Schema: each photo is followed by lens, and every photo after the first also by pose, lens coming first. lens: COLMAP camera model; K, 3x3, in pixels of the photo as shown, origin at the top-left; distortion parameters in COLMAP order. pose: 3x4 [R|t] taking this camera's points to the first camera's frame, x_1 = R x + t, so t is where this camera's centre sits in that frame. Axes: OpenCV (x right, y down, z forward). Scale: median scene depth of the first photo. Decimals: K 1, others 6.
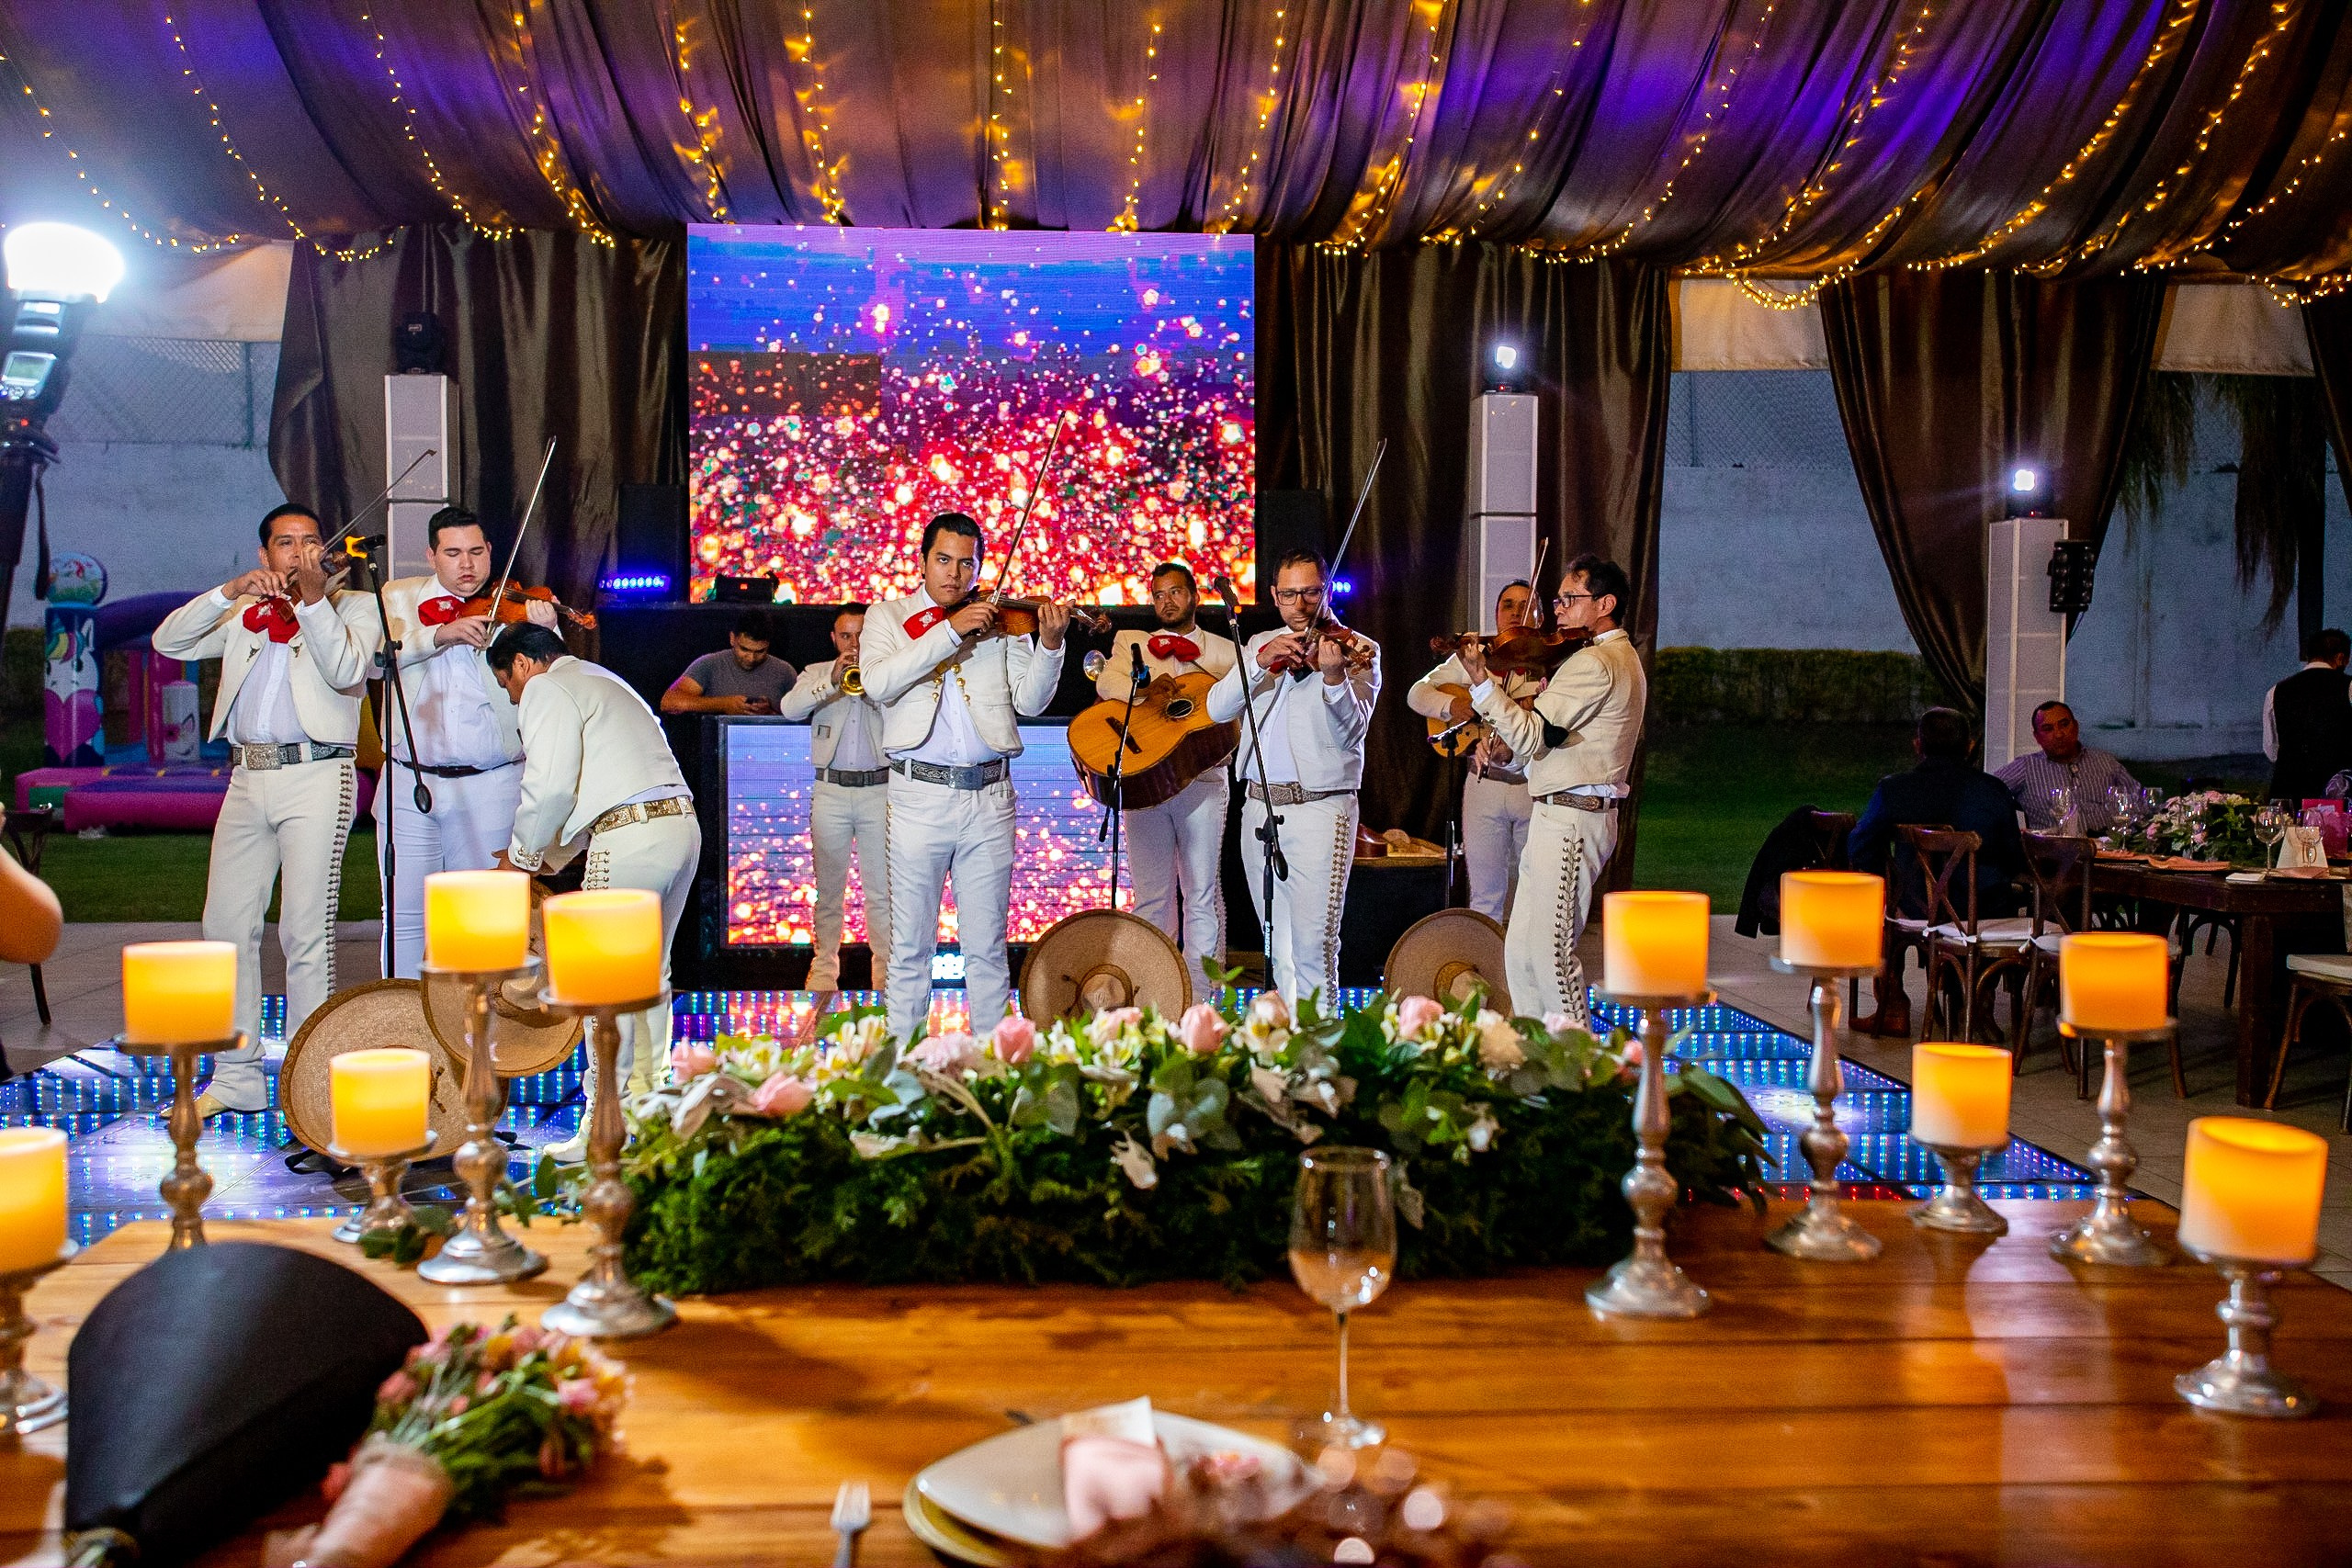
lens RADIAL K [[2429.6, 0, 1176.0], [0, 2429.6, 784.0], [0, 0, 1]] dist [0.057147, 0.006221]
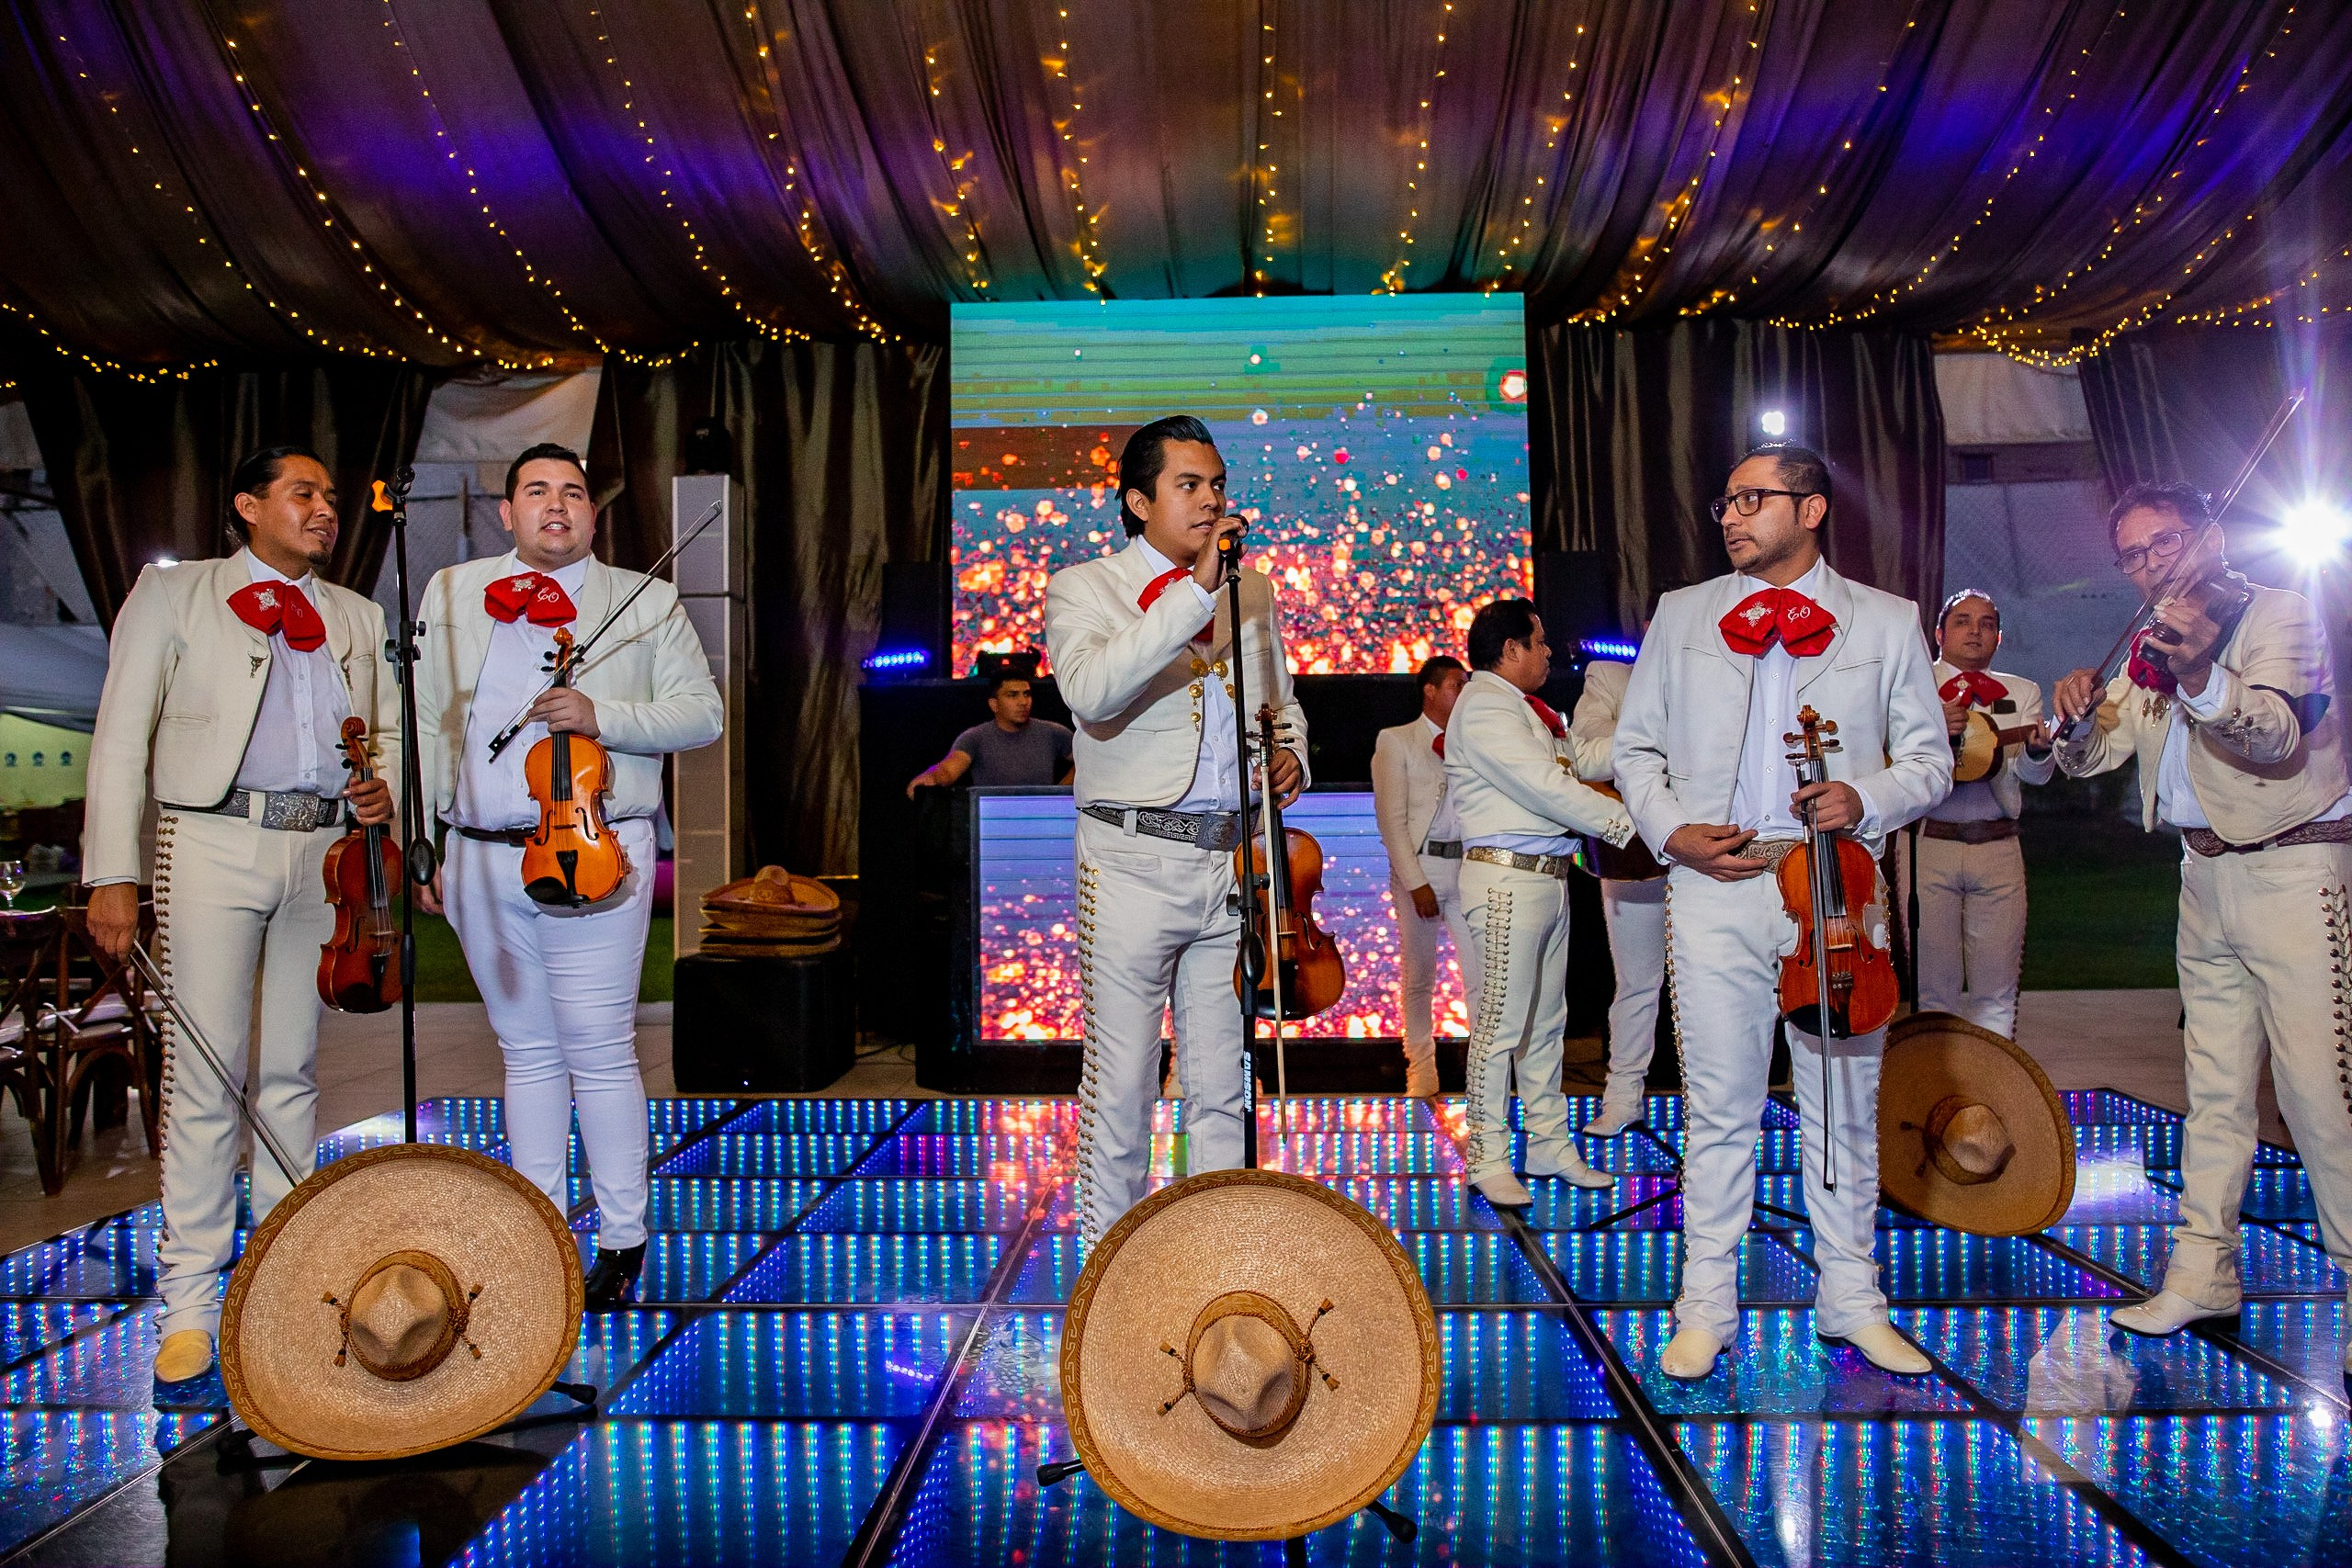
lens RADIAL K [[1665.6, 0, 1176.0], [0, 1665.6, 784.0], [0, 0, 1]] dist [-0.070678, -0.001250]
pose [[0.995126, -0.014014, -0.097615, -0.047462], [0.008441, 0.998323, -0.057270, 0.007032], [0.098254, 0.056167, 0.993575, 0.368019]]
